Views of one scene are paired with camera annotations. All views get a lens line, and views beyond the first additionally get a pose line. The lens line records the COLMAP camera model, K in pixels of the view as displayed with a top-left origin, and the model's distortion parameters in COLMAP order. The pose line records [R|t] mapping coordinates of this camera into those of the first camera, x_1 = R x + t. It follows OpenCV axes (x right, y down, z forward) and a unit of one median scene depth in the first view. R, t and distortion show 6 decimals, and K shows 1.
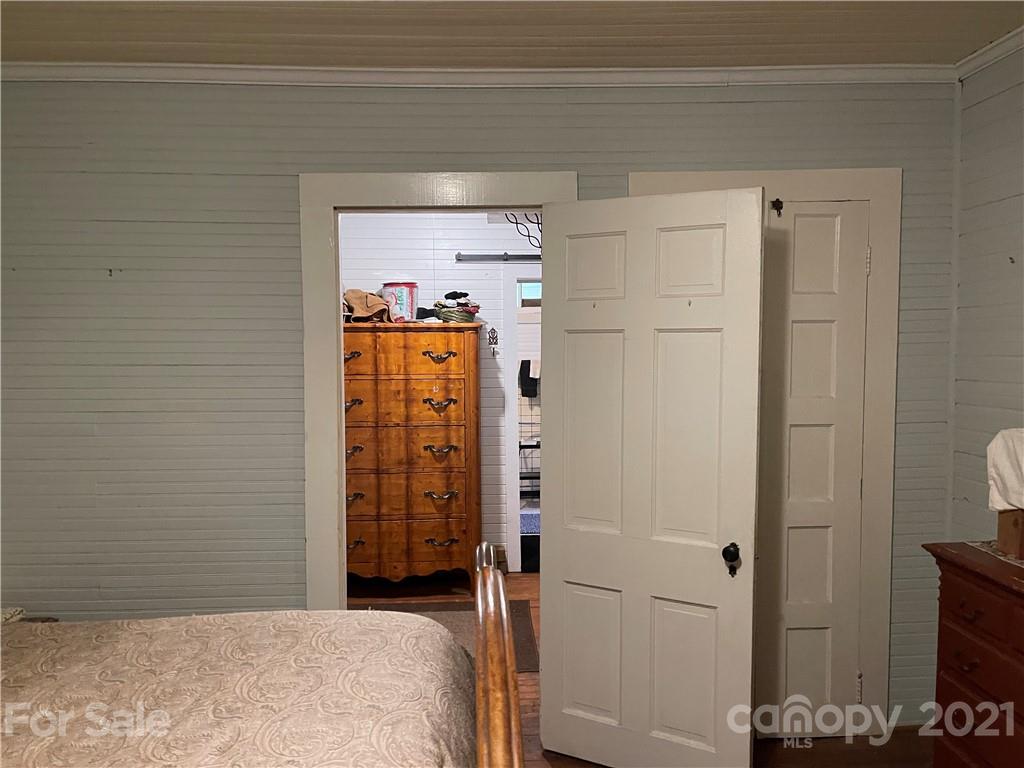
lens RADIAL K [[772.4, 0, 510.1], [0, 772.4, 388.1], [0, 0, 1]] dist [0.010661, -0.007660]
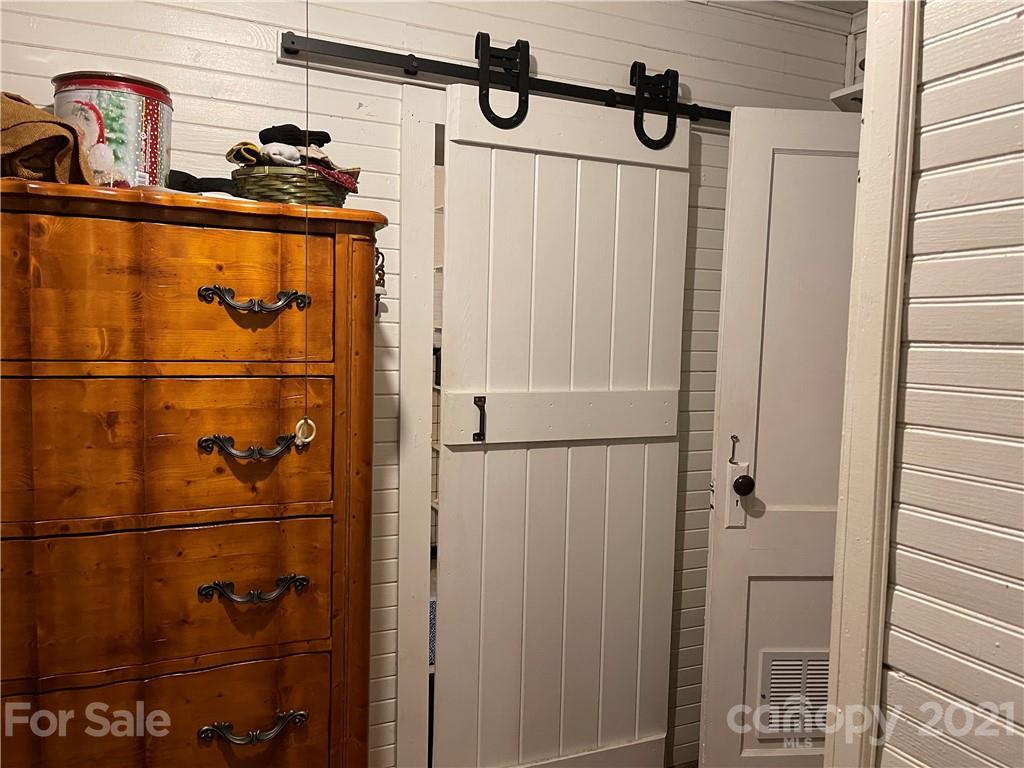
lens RADIAL K [[772.4, 0, 512.7], [0, 772.4, 378.6], [0, 0, 1]] dist [0.010661, -0.007660]
pose [[0.931504, 0.009363, 0.363610, -0.108085], [-0.015618, 0.999776, 0.014268, -0.017102], [-0.363395, -0.018969, 0.931442, 0.659255]]
